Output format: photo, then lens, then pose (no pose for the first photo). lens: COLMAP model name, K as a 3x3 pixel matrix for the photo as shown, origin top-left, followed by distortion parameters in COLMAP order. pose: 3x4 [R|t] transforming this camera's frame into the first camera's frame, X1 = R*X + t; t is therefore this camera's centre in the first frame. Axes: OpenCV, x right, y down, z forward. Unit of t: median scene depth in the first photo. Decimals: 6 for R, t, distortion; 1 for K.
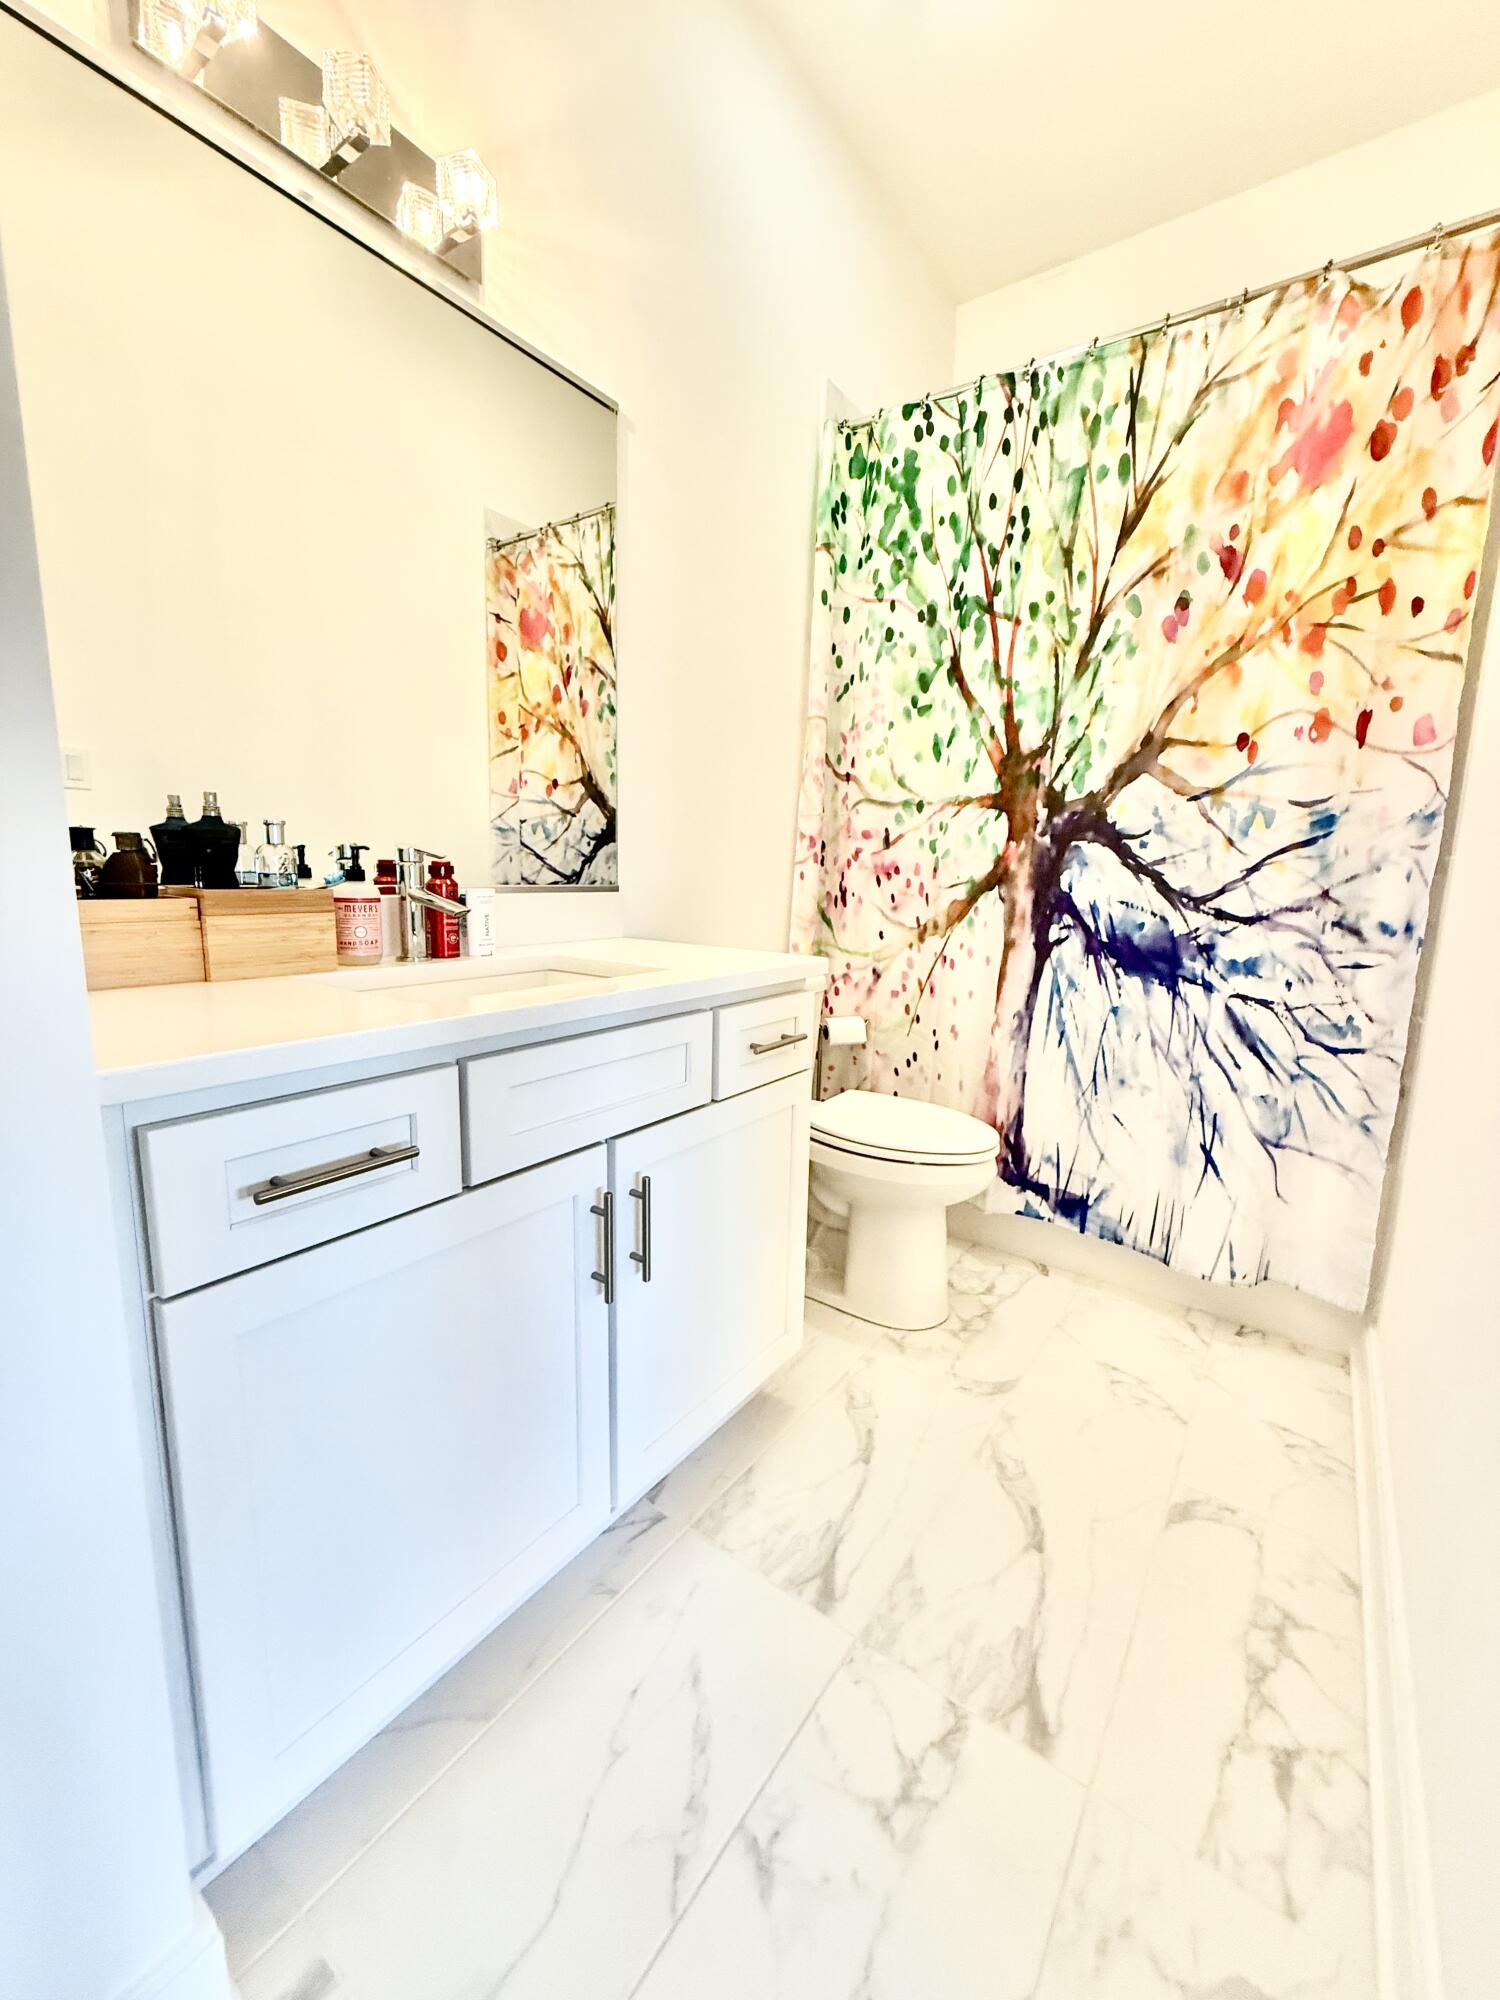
lens RADIAL K [[797.1, 0, 748.8], [0, 797.1, 995.5], [0, 0, 1]] dist [0.001641, 0.000380]
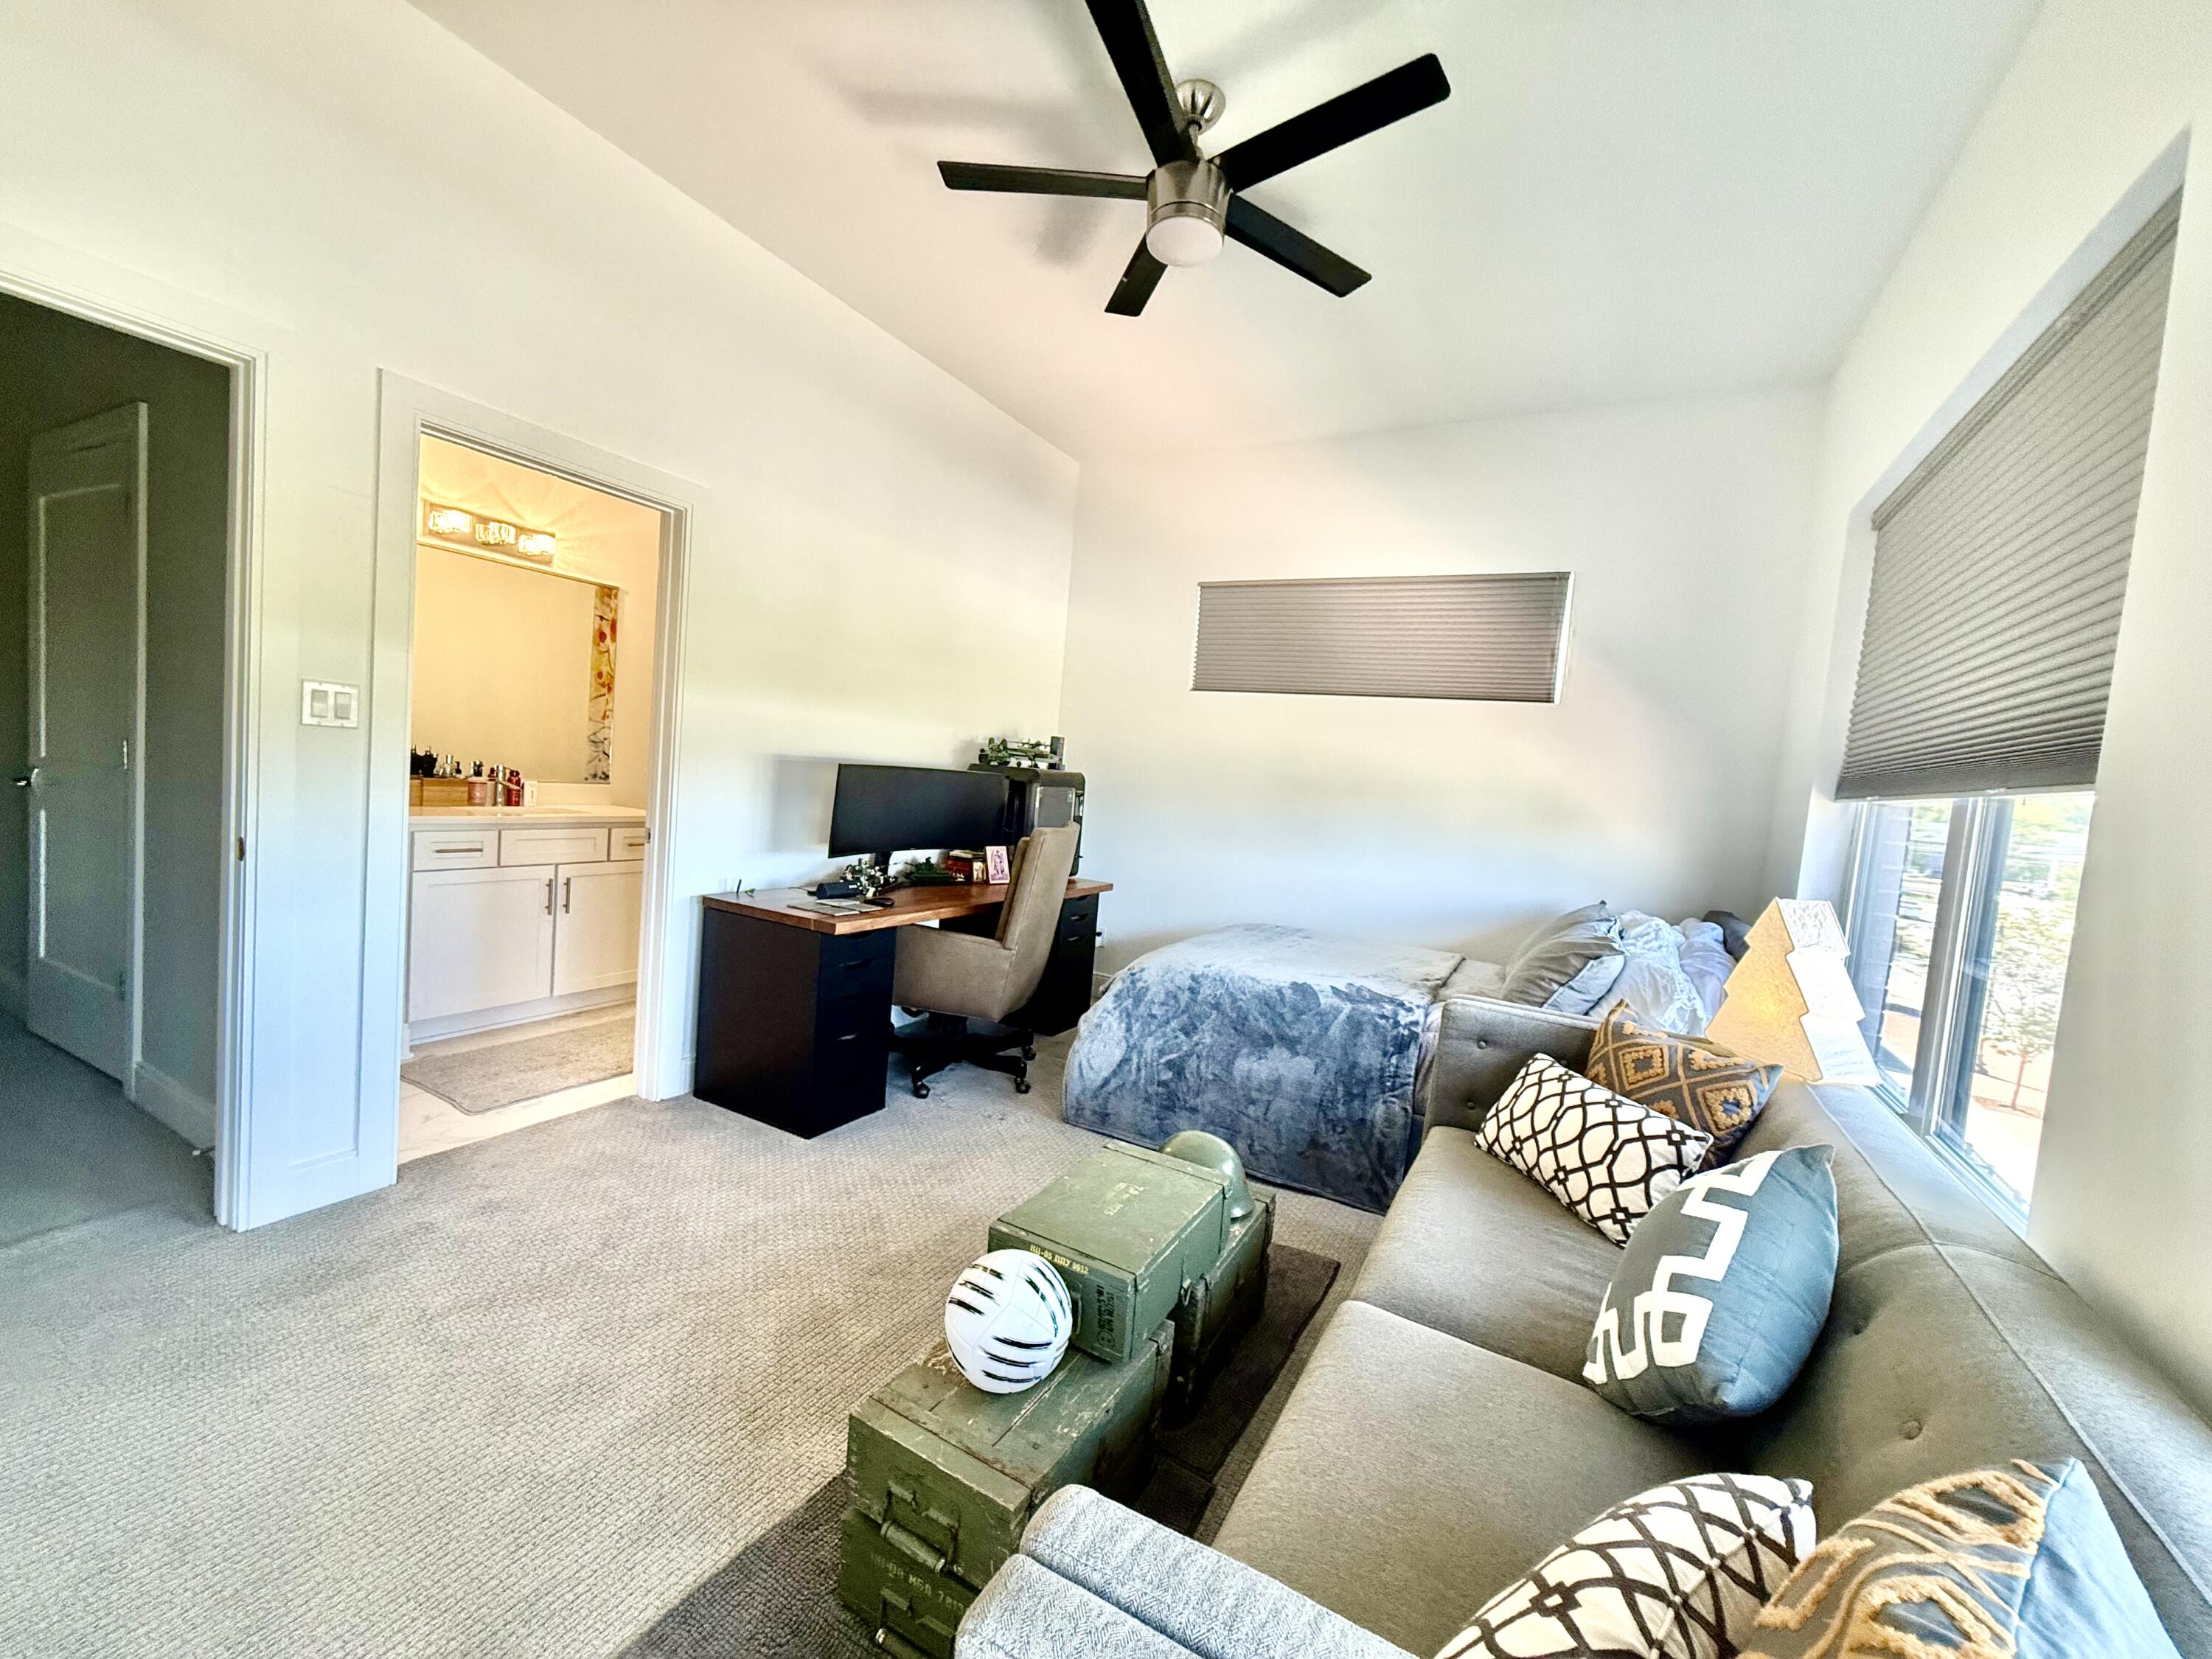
lens RADIAL K [[881.6, 0, 1108.5], [0, 881.6, 826.7], [0, 0, 1]] dist [0.001641, 0.000380]
pose [[0.989551, 0.053311, 0.133968, 1.266327], [-0.040809, 0.994698, -0.094396, 0.230969], [-0.138290, 0.087943, 0.986480, -2.302808]]
